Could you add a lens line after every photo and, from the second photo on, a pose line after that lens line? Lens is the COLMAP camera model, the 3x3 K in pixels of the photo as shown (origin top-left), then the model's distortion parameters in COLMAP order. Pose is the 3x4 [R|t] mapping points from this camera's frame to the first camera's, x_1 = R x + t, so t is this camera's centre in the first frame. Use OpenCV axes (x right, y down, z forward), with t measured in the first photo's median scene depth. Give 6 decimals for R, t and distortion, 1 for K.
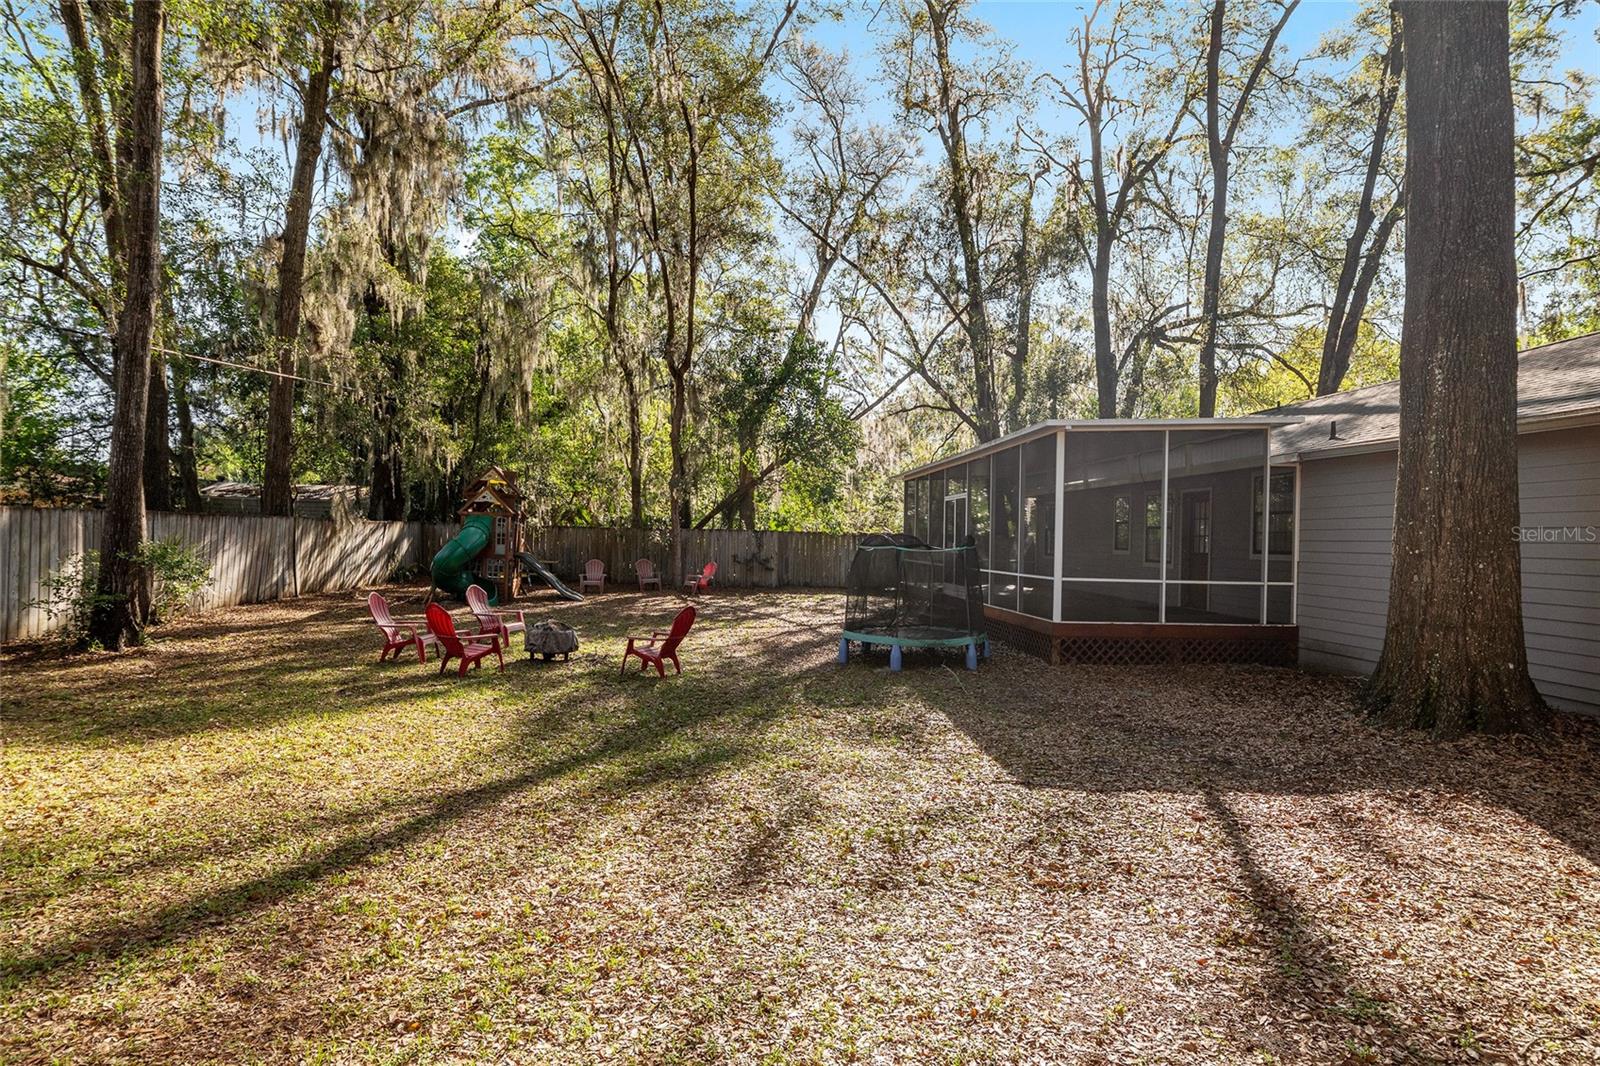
lens RADIAL K [[969.2, 0, 799.2], [0, 969.2, 532.2], [0, 0, 1]] dist [-0.002939, -0.000393]
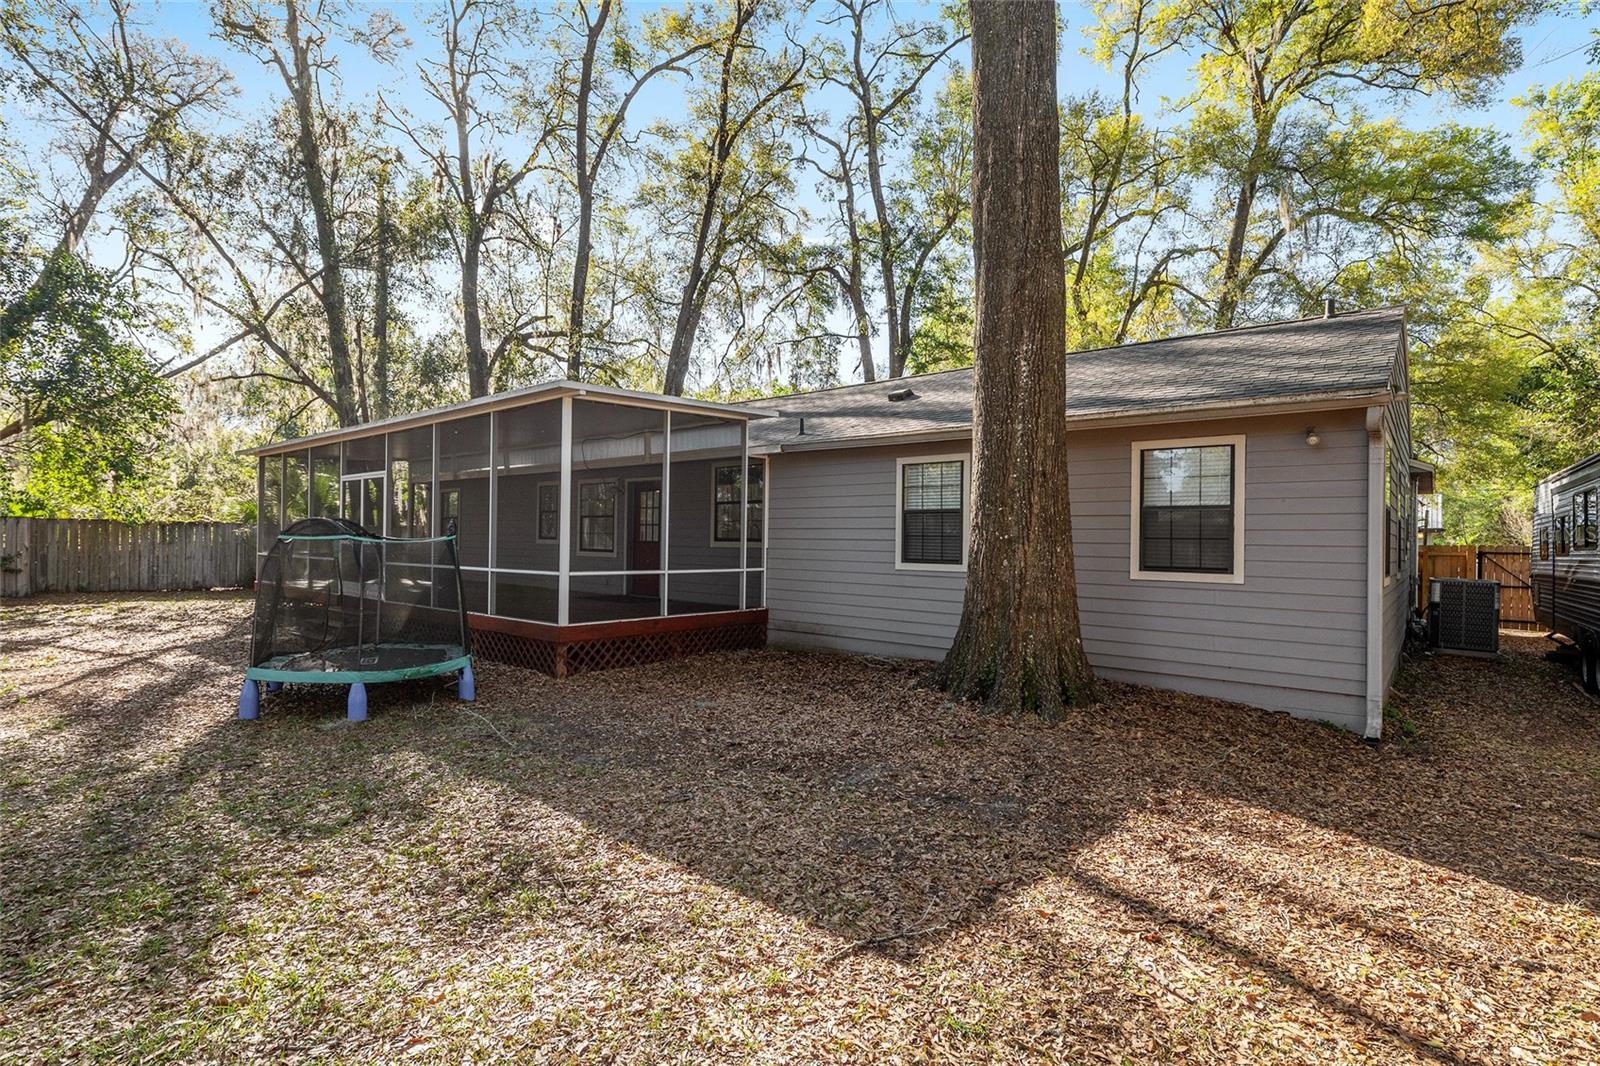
lens RADIAL K [[766.1, 0, 802.0], [0, 766.1, 534.6], [0, 0, 1]] dist [-0.001065, -0.000361]
pose [[0.694610, -0.004449, 0.719373, -0.030309], [-0.004016, 0.999941, 0.010062, 0.003343], [-0.719375, -0.009878, 0.694552, 0.186184]]
